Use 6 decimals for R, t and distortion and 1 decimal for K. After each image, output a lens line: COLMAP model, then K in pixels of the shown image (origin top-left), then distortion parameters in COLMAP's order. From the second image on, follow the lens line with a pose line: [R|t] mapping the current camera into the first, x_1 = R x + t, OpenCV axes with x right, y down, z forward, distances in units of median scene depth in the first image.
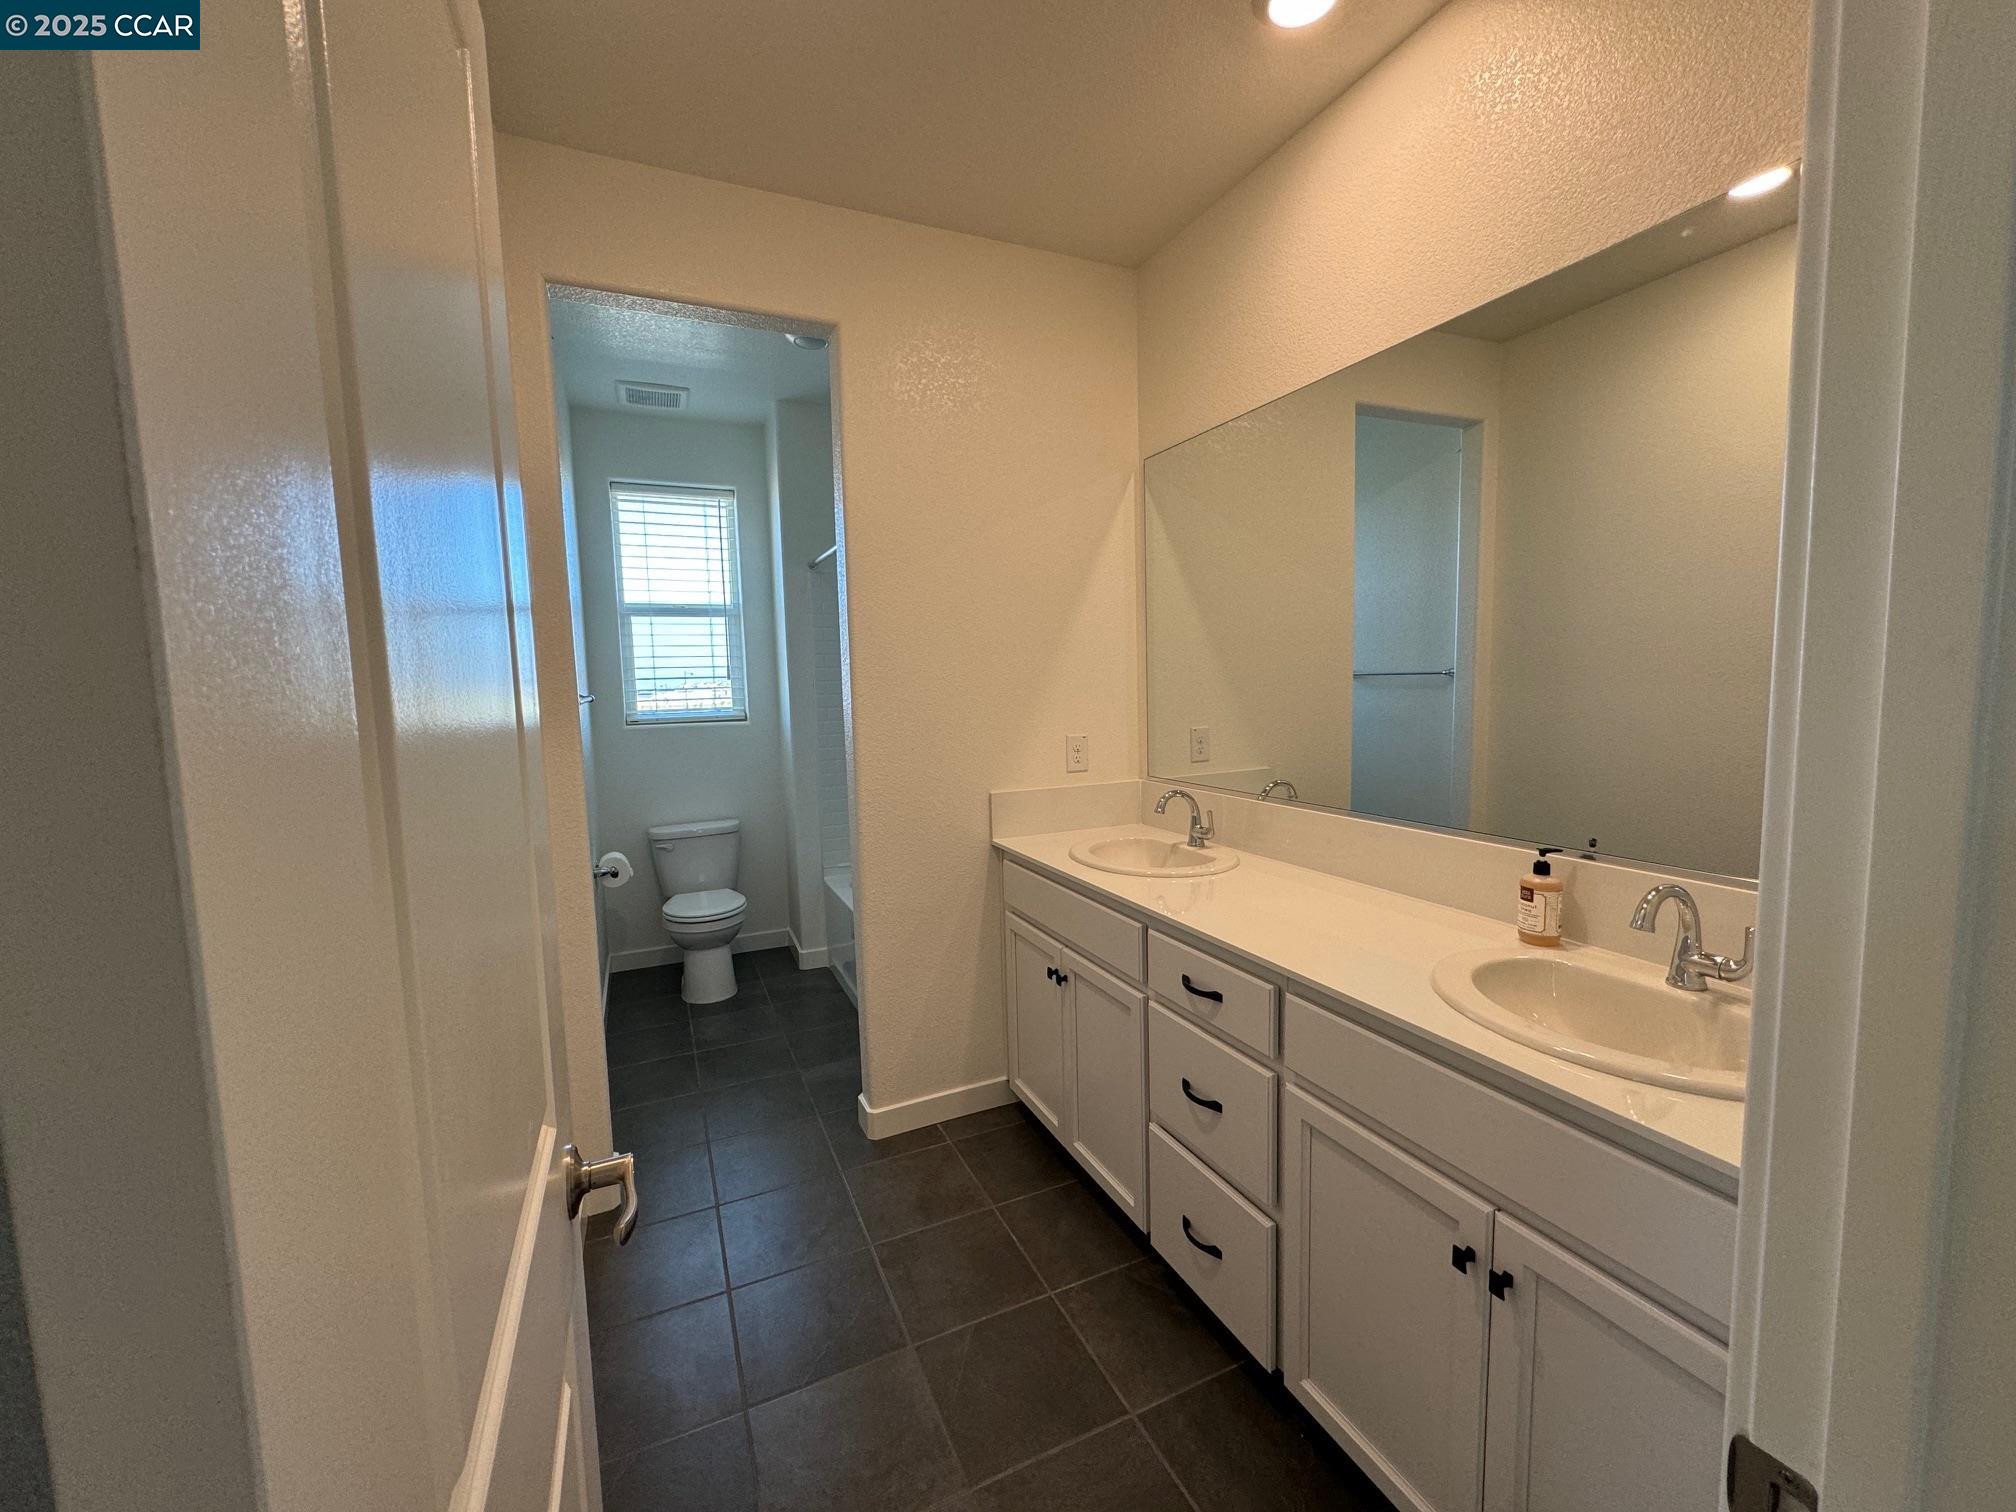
lens RADIAL K [[804.0, 0, 1014.4], [0, 804.0, 758.0], [0, 0, 1]] dist [0.003517, 0.000846]
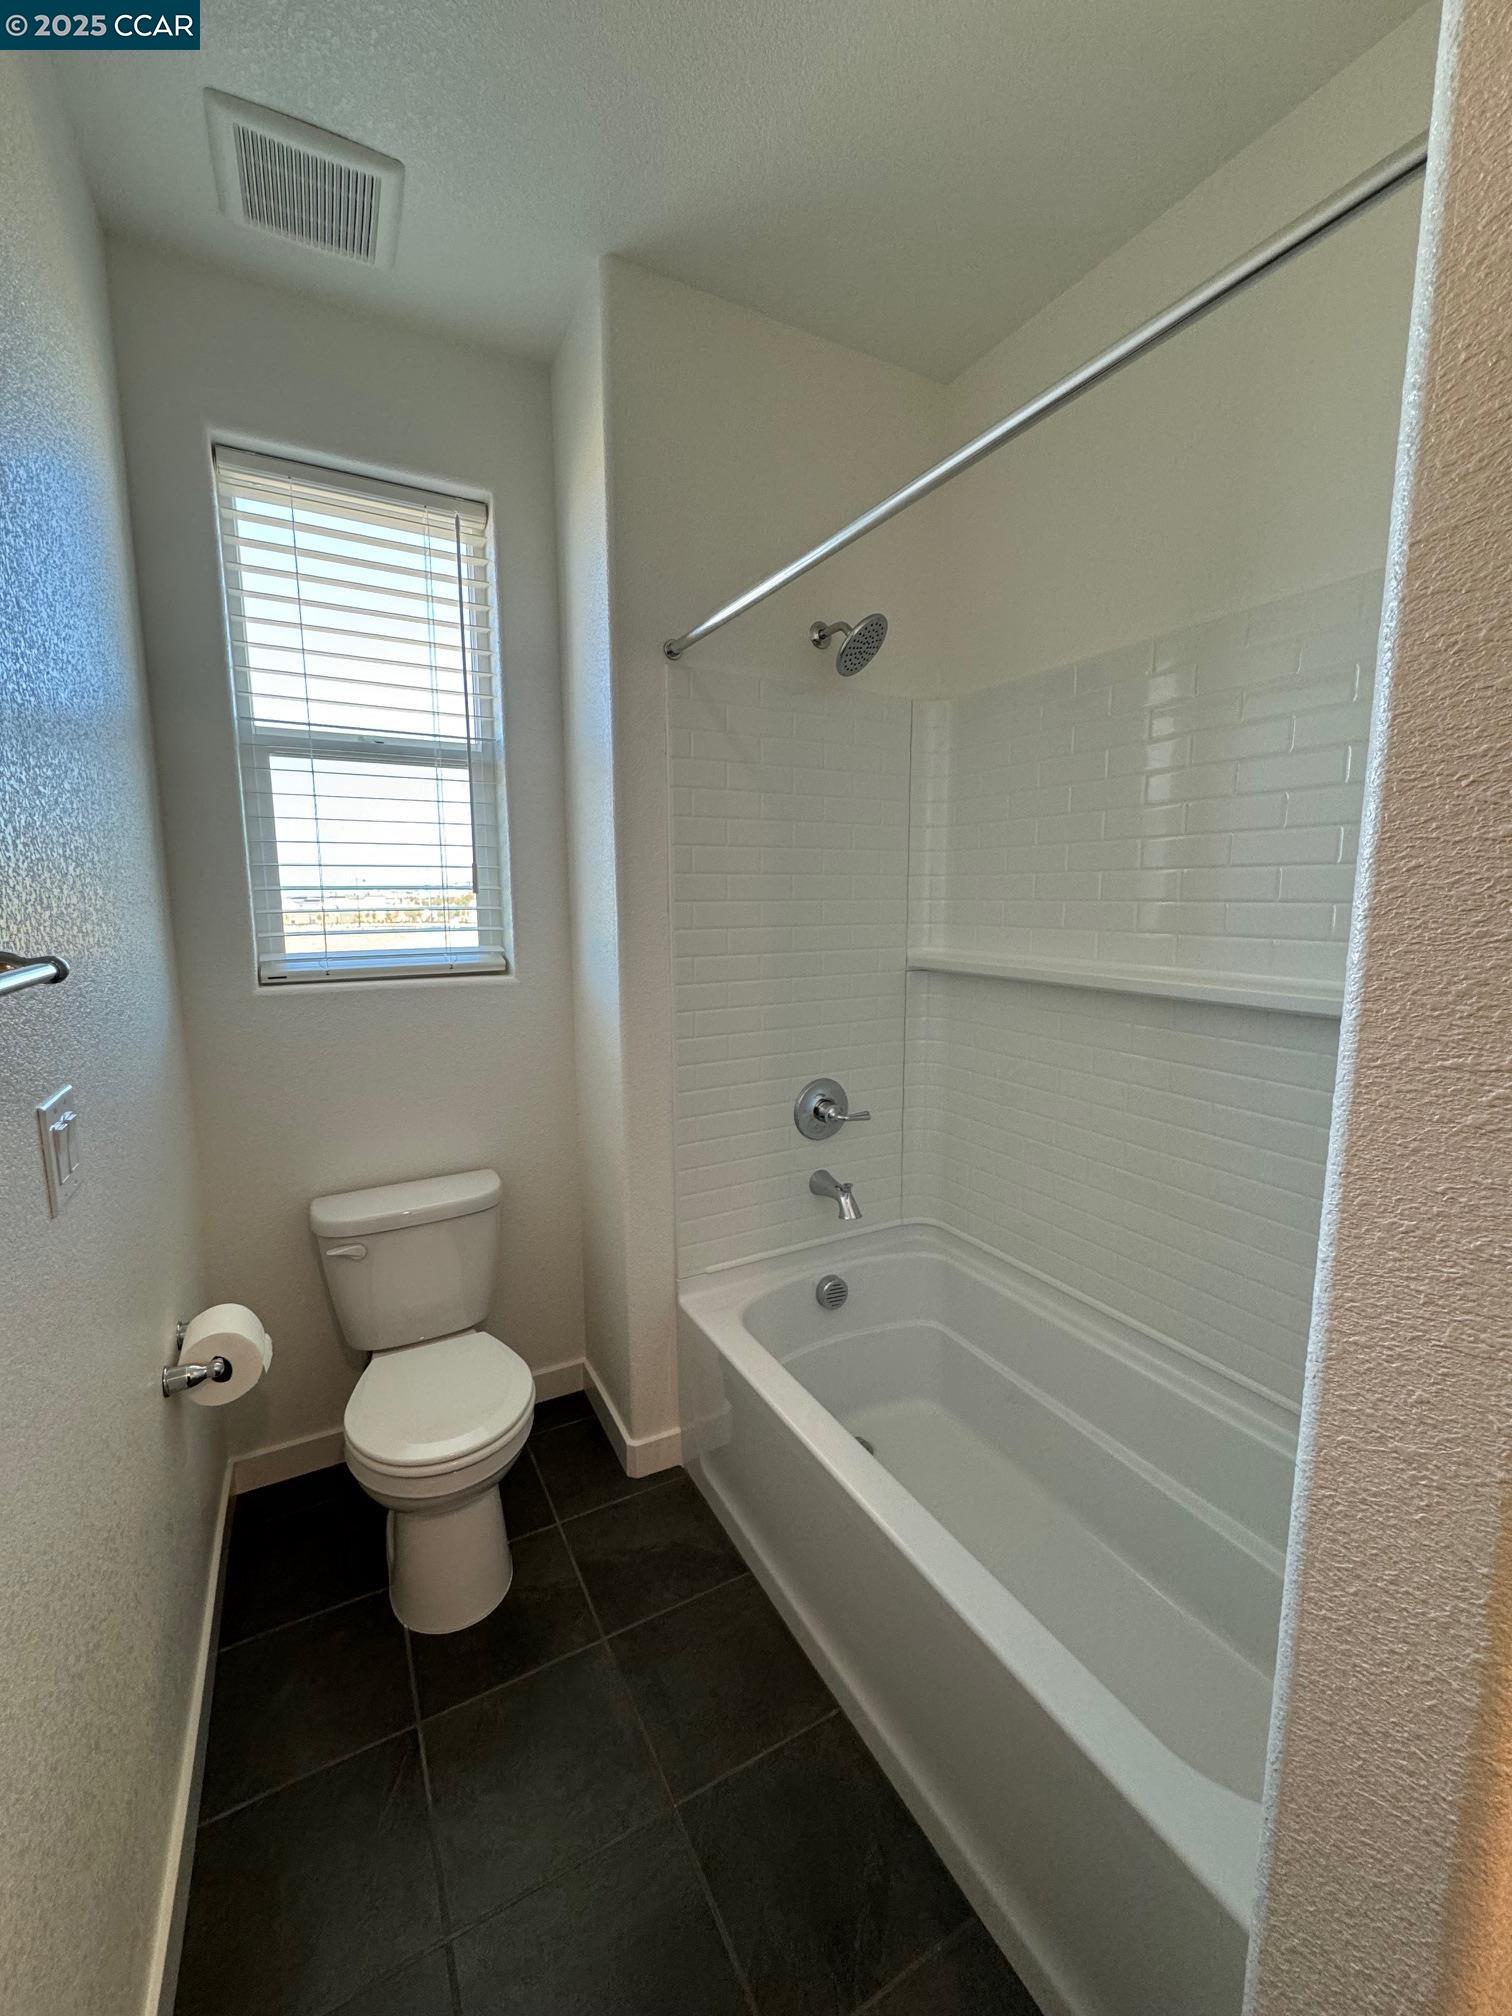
lens RADIAL K [[804.0, 0, 763.4], [0, 804.0, 1009.8], [0, 0, 1]] dist [0.003517, 0.000846]
pose [[0.996552, 0.013371, 0.081885, -0.223388], [-0.017196, 0.998785, 0.046185, -0.052838], [-0.081168, -0.047434, 0.995571, 0.498409]]
